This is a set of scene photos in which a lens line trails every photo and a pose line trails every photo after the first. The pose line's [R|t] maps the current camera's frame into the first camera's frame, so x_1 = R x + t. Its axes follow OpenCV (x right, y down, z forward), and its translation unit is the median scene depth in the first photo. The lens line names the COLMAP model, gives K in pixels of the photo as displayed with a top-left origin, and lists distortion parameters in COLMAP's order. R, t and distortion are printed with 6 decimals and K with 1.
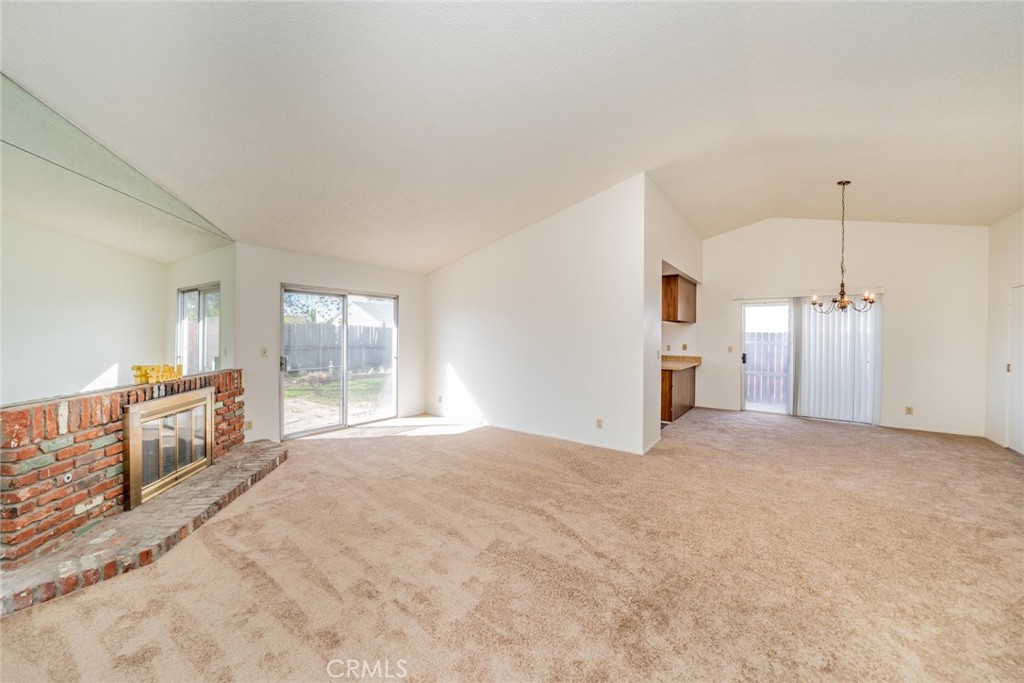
lens RADIAL K [[374.5, 0, 524.8], [0, 374.5, 338.6], [0, 0, 1]] dist [0.000667, -0.000189]
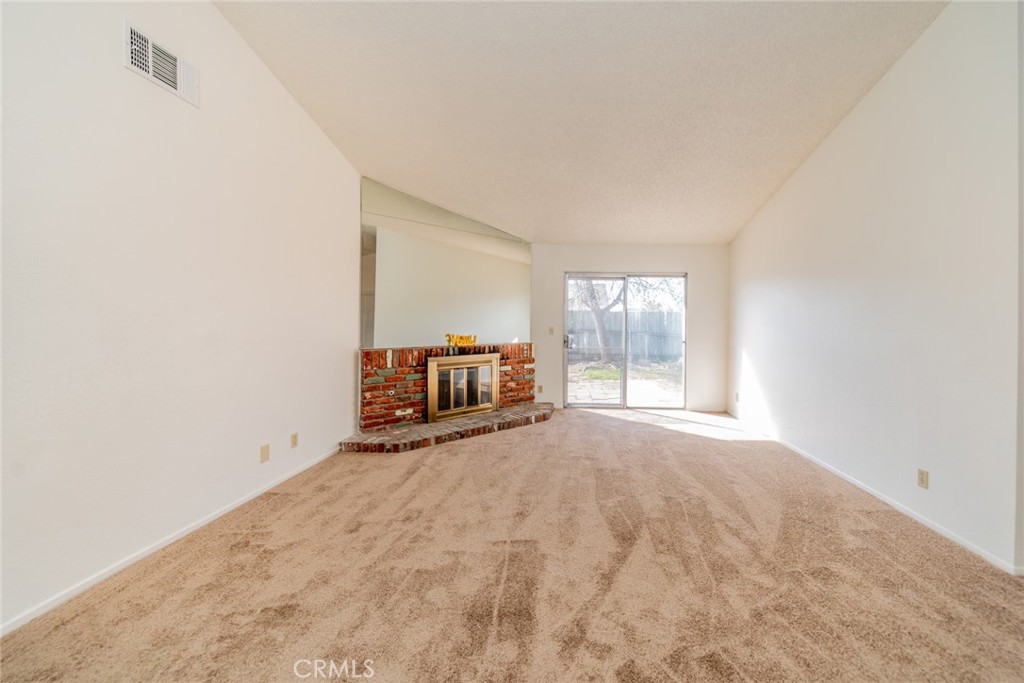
lens RADIAL K [[399.7, 0, 543.5], [0, 399.7, 323.2], [0, 0, 1]] dist [-0.010491, -0.000232]
pose [[0.558822, -0.001400, -0.829287, 0.555546], [-0.011101, 0.999896, -0.009168, 0.038246], [0.829213, 0.014329, 0.558748, 0.399194]]
